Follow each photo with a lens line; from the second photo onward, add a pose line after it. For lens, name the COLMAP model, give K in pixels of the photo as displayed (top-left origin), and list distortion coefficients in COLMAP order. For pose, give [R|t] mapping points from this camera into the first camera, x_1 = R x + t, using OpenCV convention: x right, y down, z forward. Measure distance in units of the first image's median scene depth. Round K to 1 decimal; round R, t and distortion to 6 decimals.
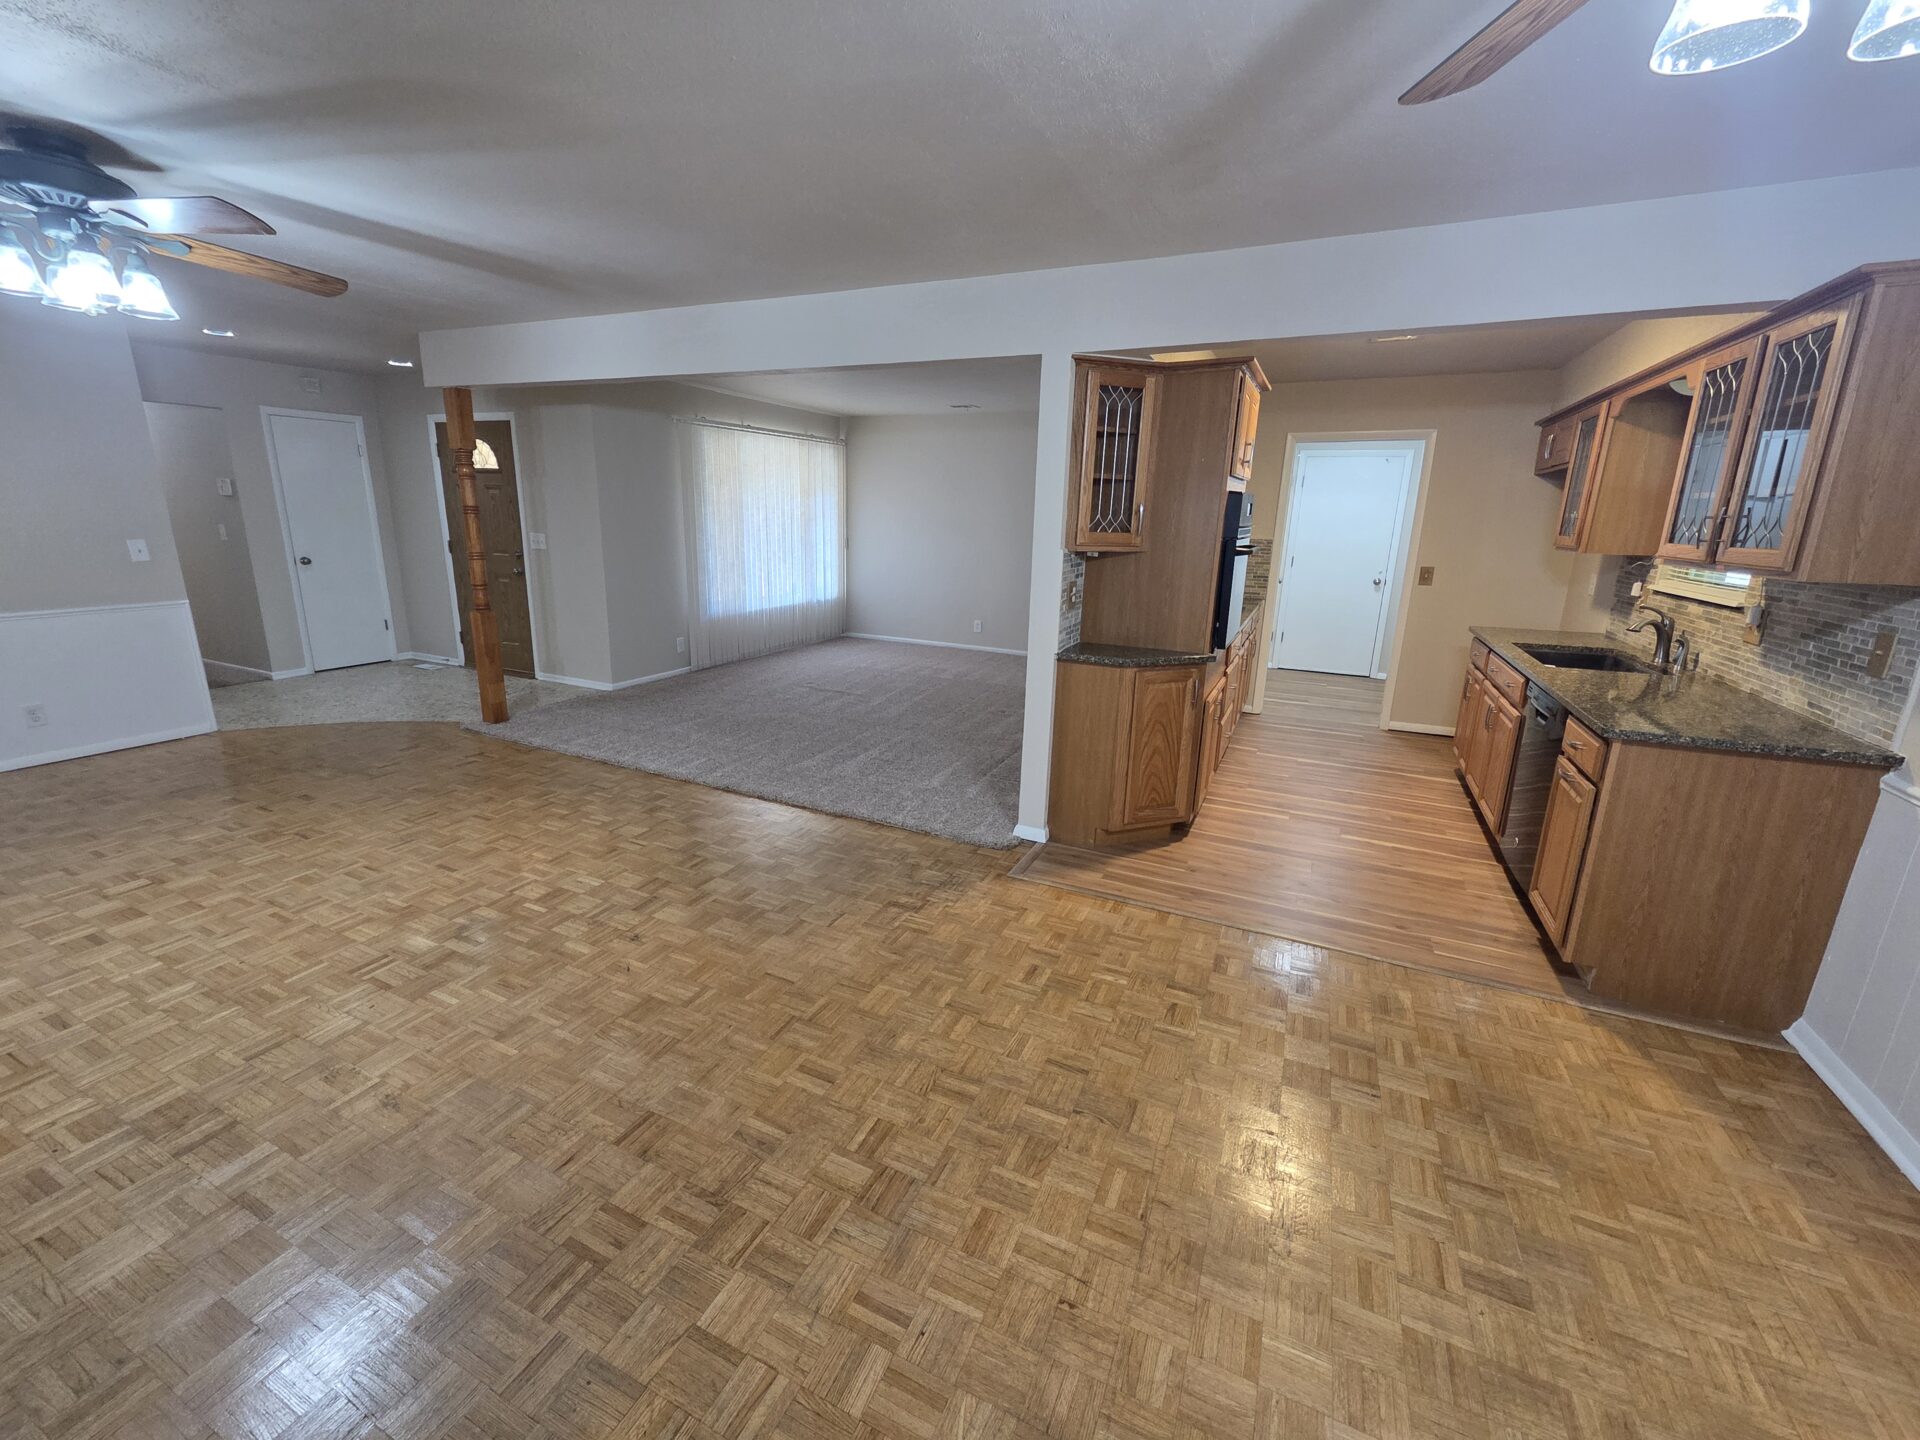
lens RADIAL K [[780.6, 0, 934.4], [0, 780.6, 713.9], [0, 0, 1]] dist [-0.001344, -0.000798]
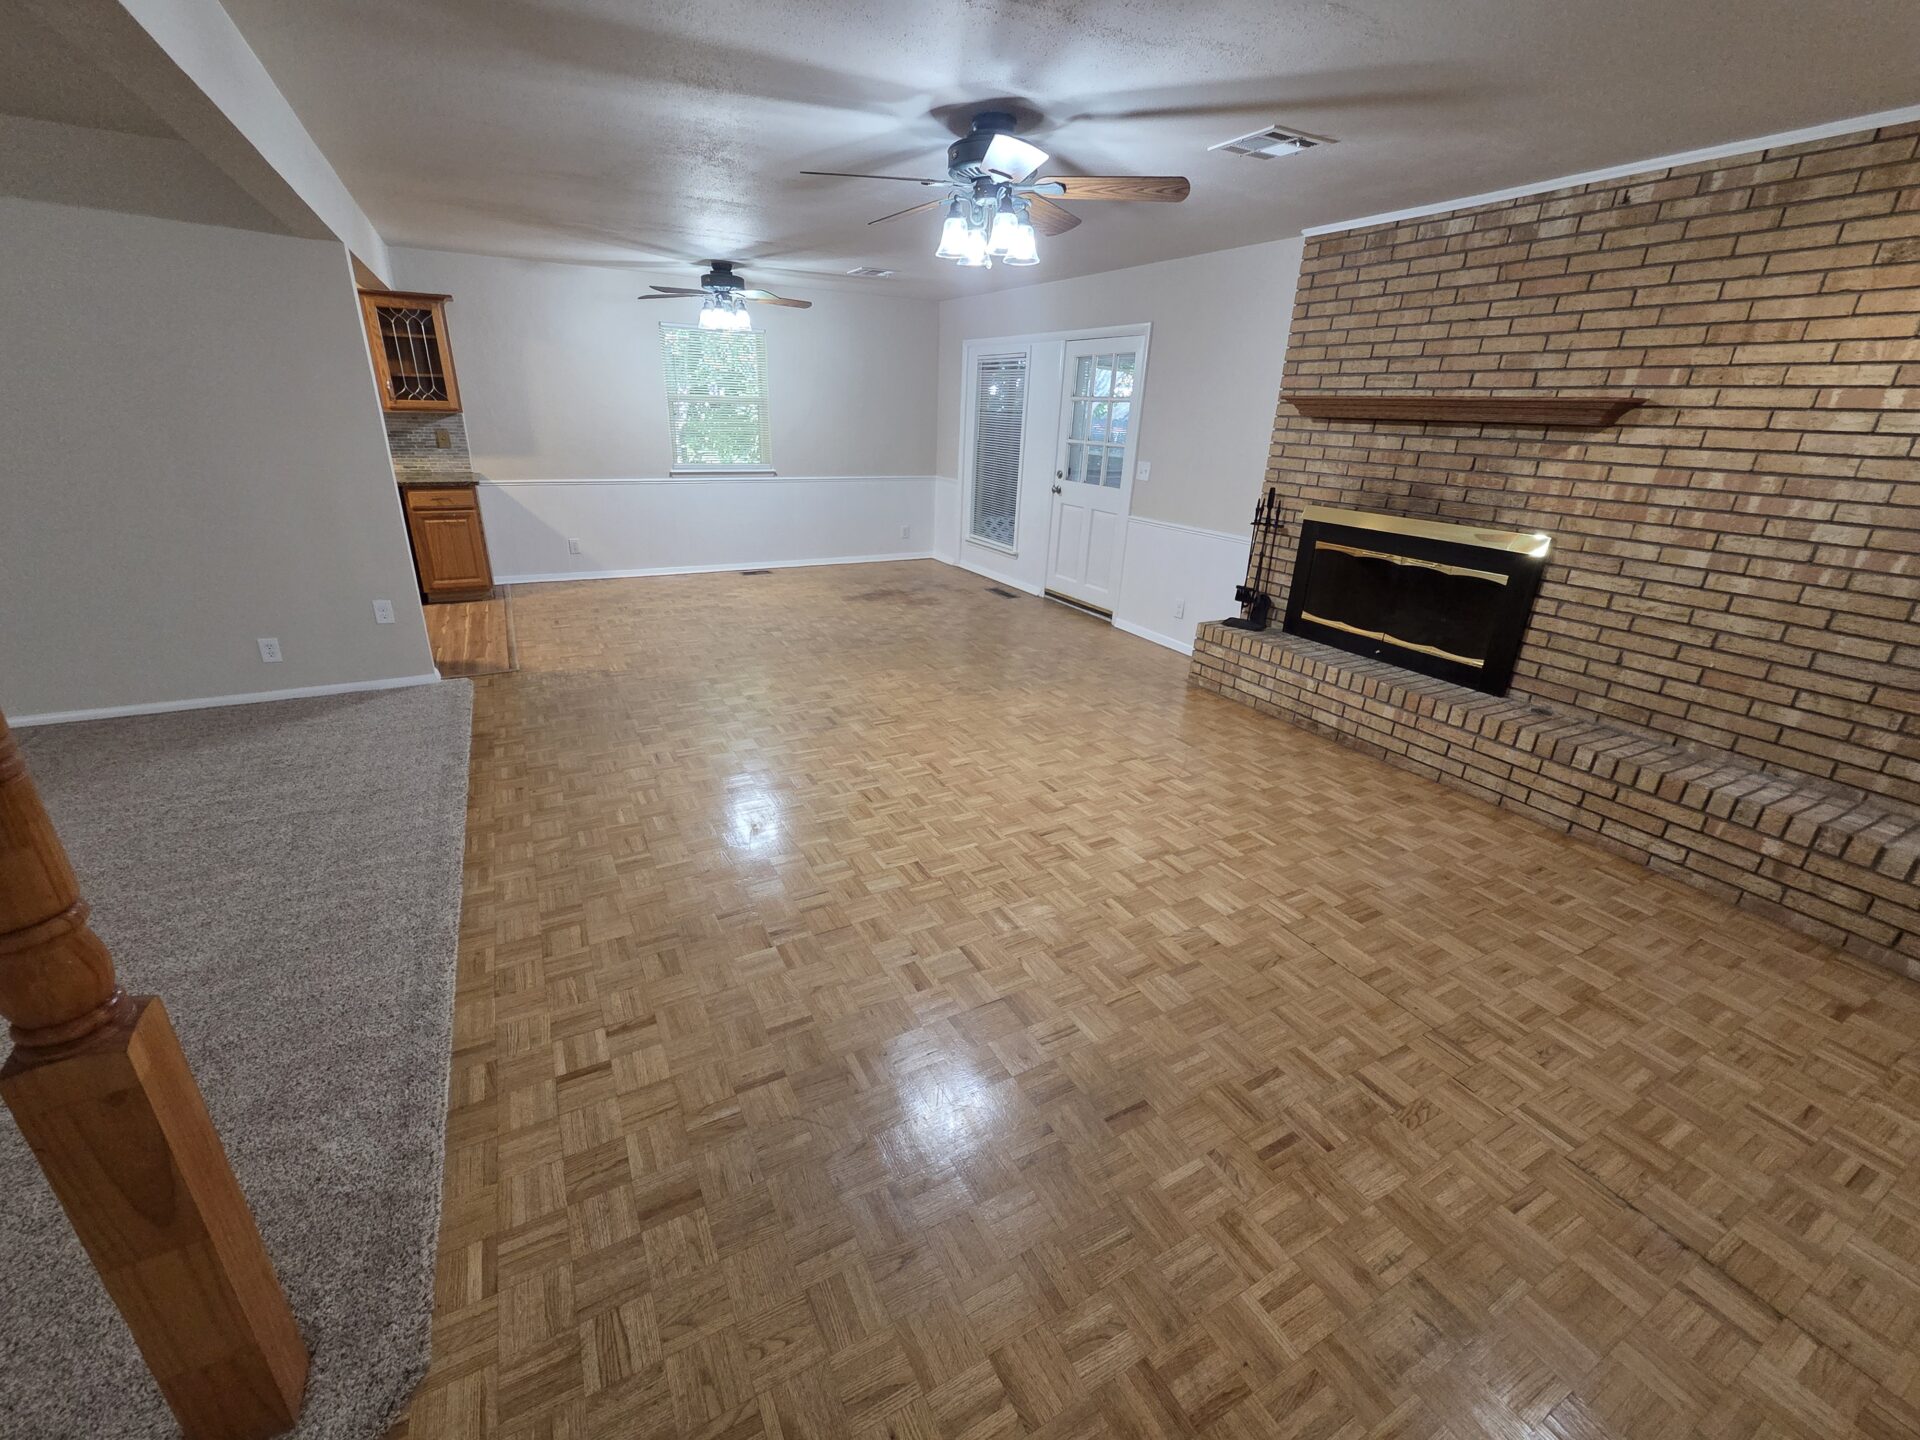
lens RADIAL K [[786.7, 0, 936.9], [0, 786.7, 710.7], [0, 0, 1]] dist [0.007193, -0.000380]
pose [[-0.804128, -0.258677, 0.535224, -1.200137], [0.100663, 0.828102, 0.551465, -0.405942], [-0.585872, 0.497325, -0.639861, 1.413707]]
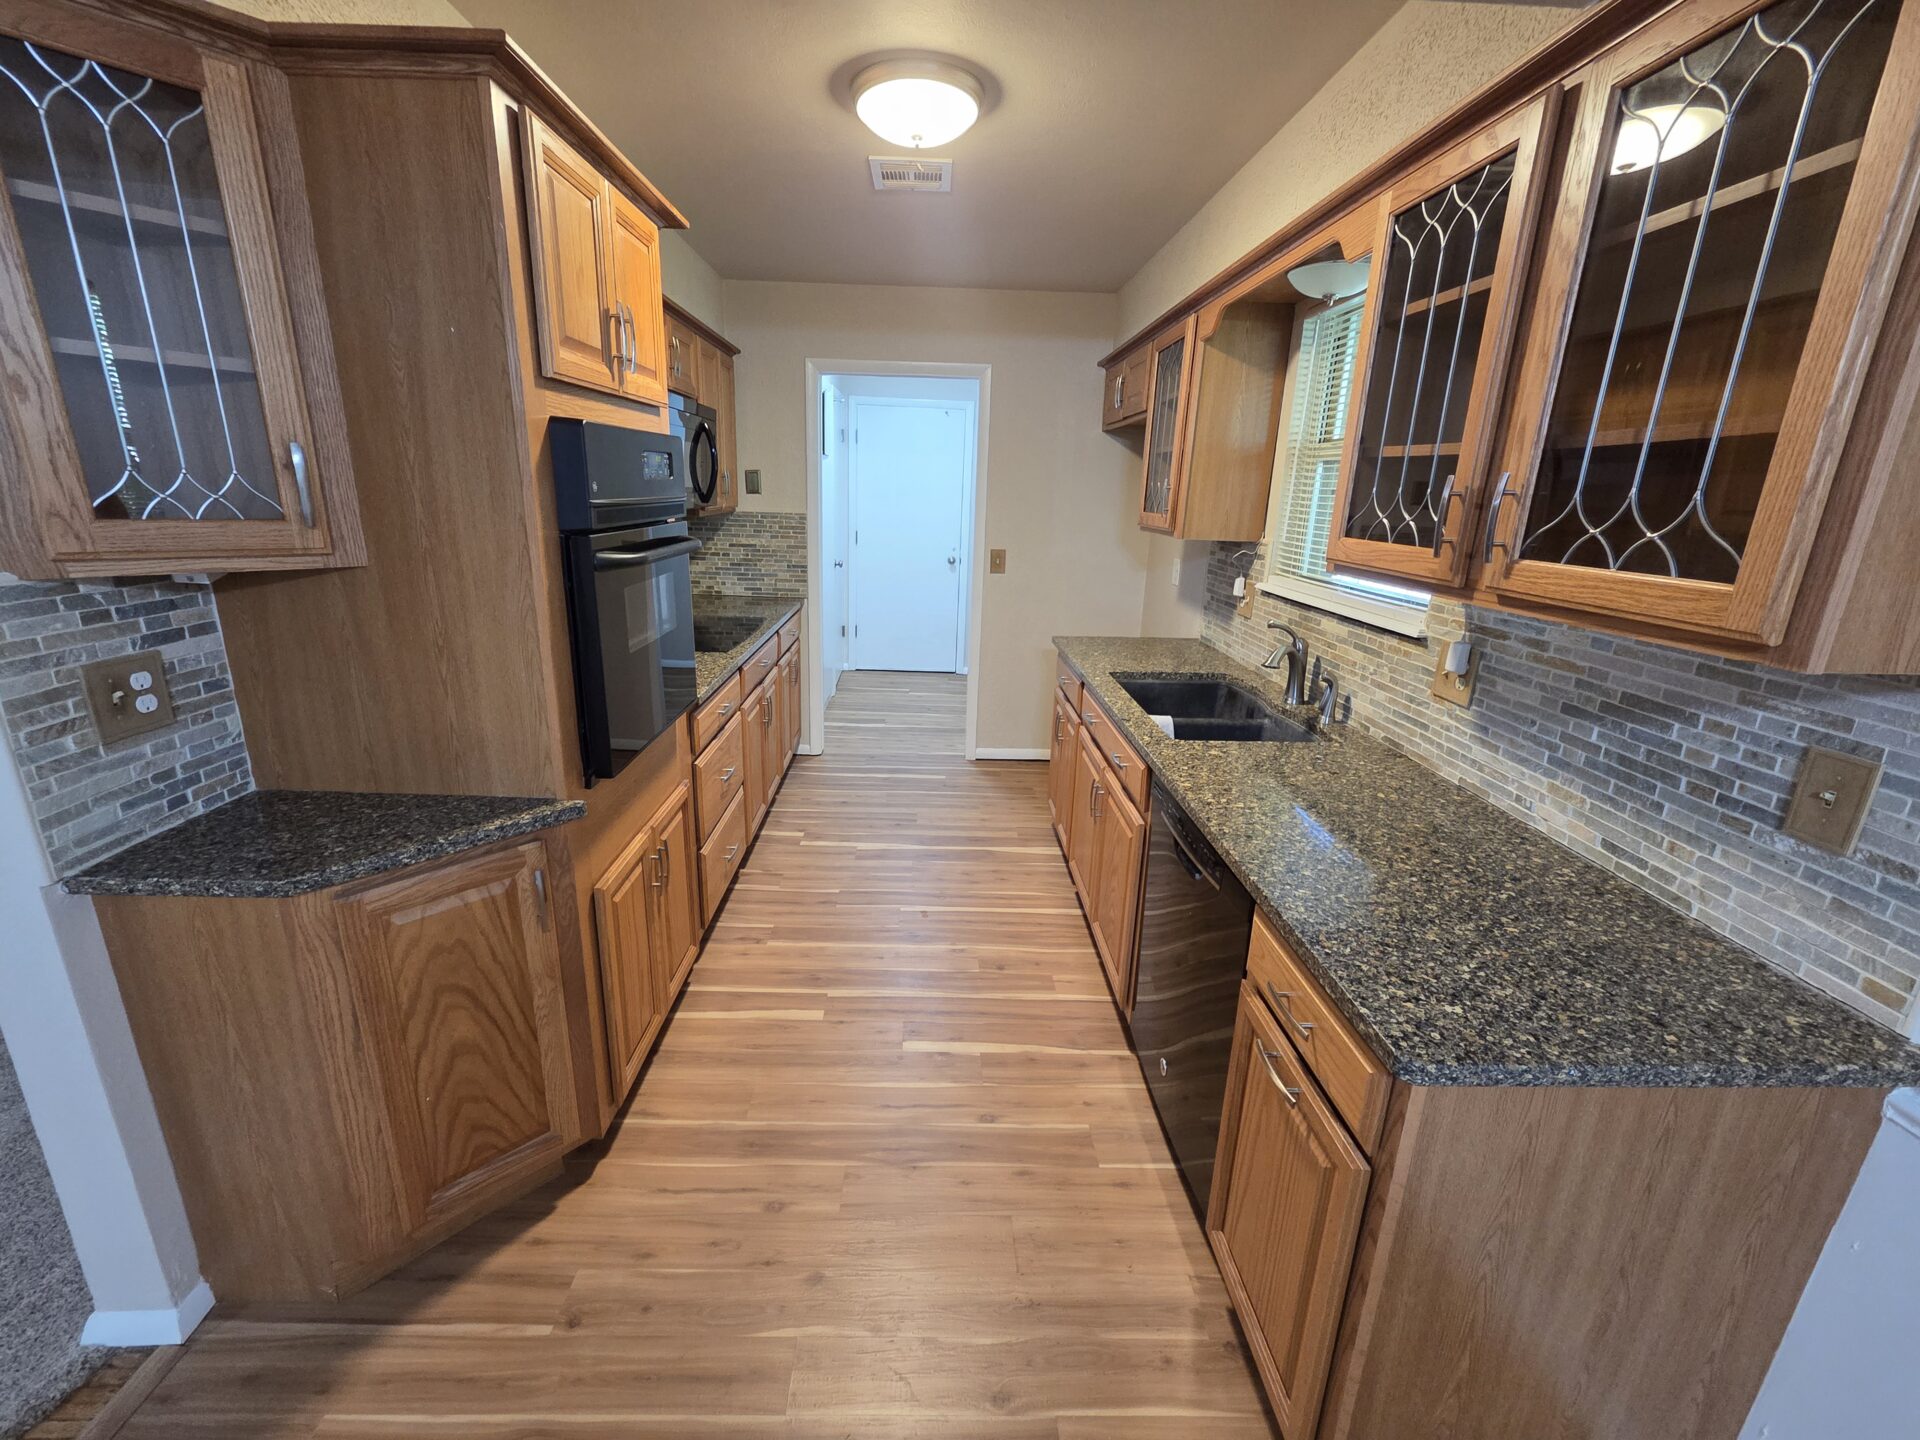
lens RADIAL K [[786.7, 0, 936.9], [0, 786.7, 710.7], [0, 0, 1]] dist [0.007193, -0.000380]
pose [[0.892747, -0.115781, 0.435427, 0.349327], [0.098669, 0.993200, 0.061796, -0.132988], [-0.439621, -0.012205, 0.898100, 0.515516]]
